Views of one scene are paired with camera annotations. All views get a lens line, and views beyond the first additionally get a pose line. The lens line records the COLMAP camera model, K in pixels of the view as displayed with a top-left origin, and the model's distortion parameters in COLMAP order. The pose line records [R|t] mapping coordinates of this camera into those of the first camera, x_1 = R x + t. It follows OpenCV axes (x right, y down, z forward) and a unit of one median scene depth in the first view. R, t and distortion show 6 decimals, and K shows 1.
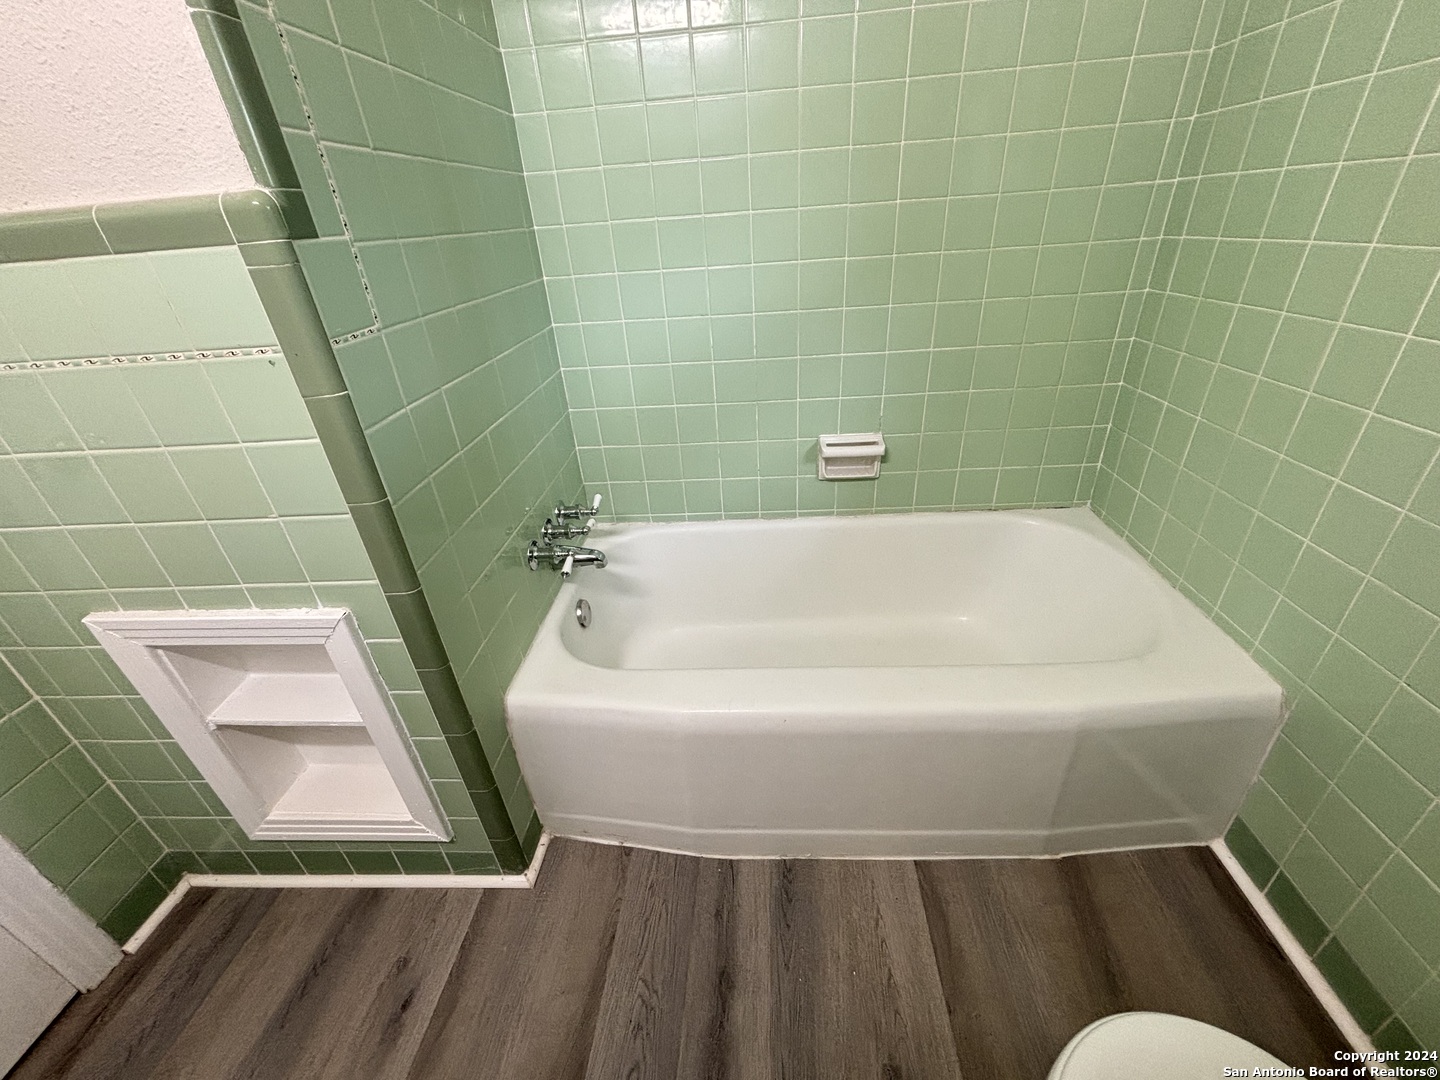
lens RADIAL K [[575.8, 0, 720.5], [0, 575.8, 538.0], [0, 0, 1]] dist [-0.001681, 0.000085]
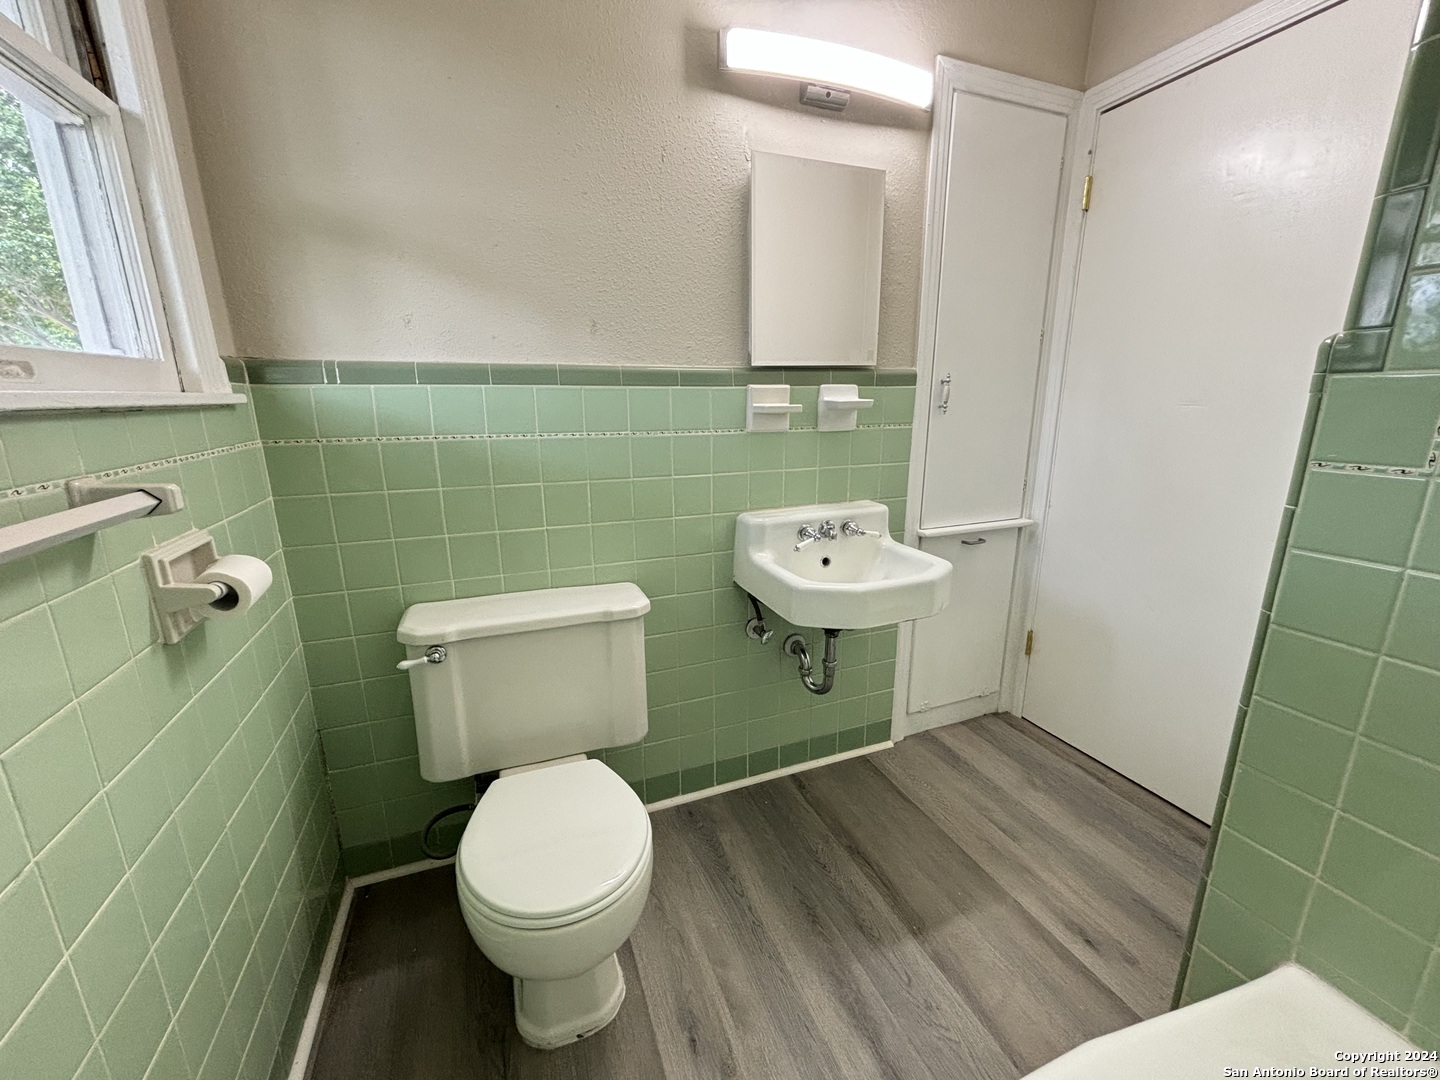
lens RADIAL K [[575.8, 0, 719.1], [0, 575.8, 539.8], [0, 0, 1]] dist [-0.001681, 0.000085]
pose [[-0.904572, 0.171448, -0.390327, 0.528156], [-0.145276, 0.736807, 0.660310, -0.550480], [0.400805, 0.654003, -0.641588, 0.942481]]
